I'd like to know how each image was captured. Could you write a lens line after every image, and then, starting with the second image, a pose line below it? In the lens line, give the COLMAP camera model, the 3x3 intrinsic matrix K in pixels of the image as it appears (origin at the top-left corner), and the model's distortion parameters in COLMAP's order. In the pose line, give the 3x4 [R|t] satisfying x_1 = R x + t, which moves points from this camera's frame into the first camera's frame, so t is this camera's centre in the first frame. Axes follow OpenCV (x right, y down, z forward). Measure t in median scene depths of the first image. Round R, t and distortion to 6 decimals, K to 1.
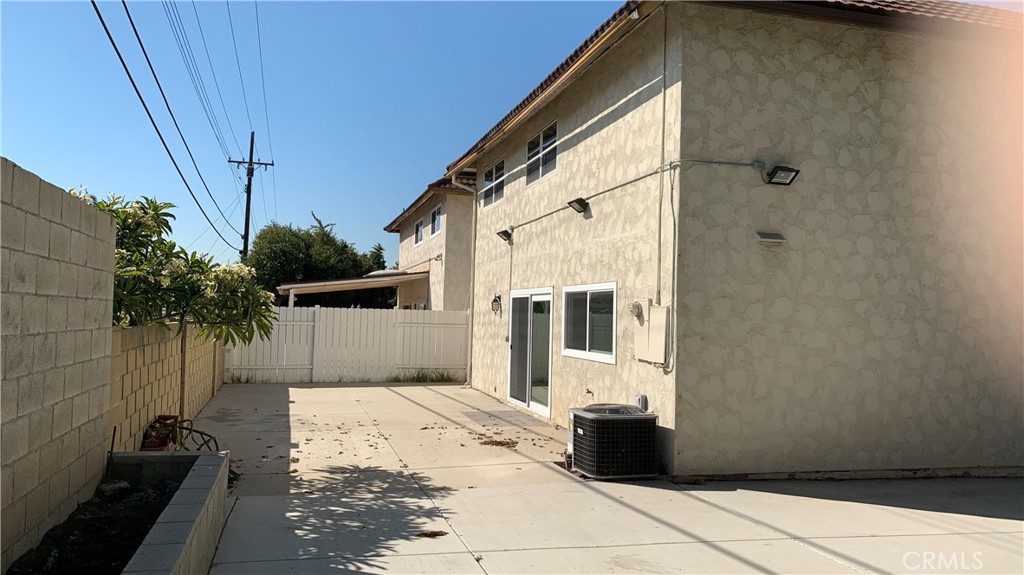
lens RADIAL K [[789.2, 0, 512.0], [0, 789.2, 287.5], [0, 0, 1]] dist [0.113898, 0.000078]
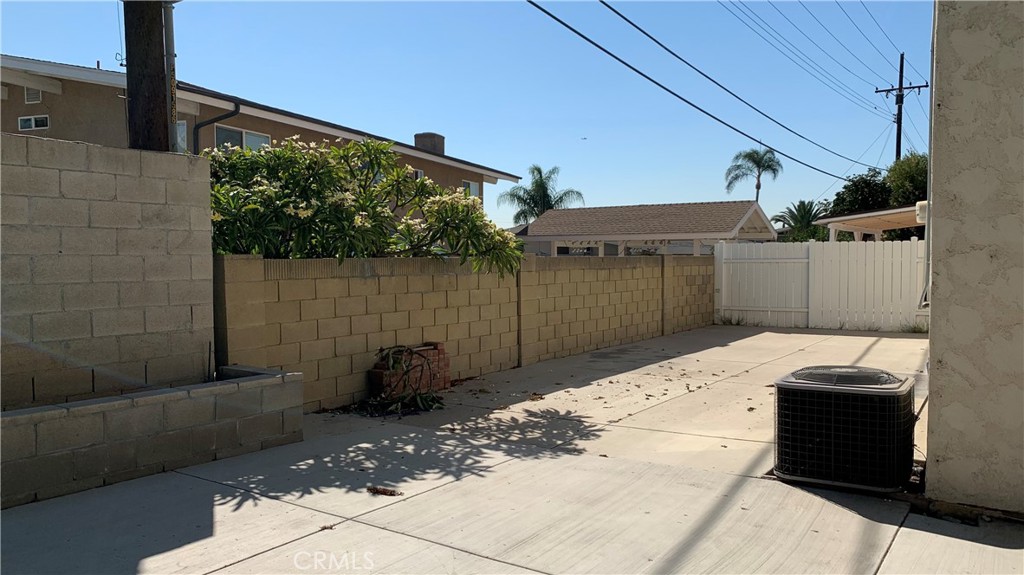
lens RADIAL K [[794.3, 0, 512.0], [0, 794.3, 287.5], [0, 0, 1]] dist [-0.004022, -0.002016]
pose [[0.642589, -0.002528, -0.766206, 0.308043], [0.053032, 0.997743, 0.041183, 0.032622], [0.764373, -0.067097, 0.641273, 0.292375]]
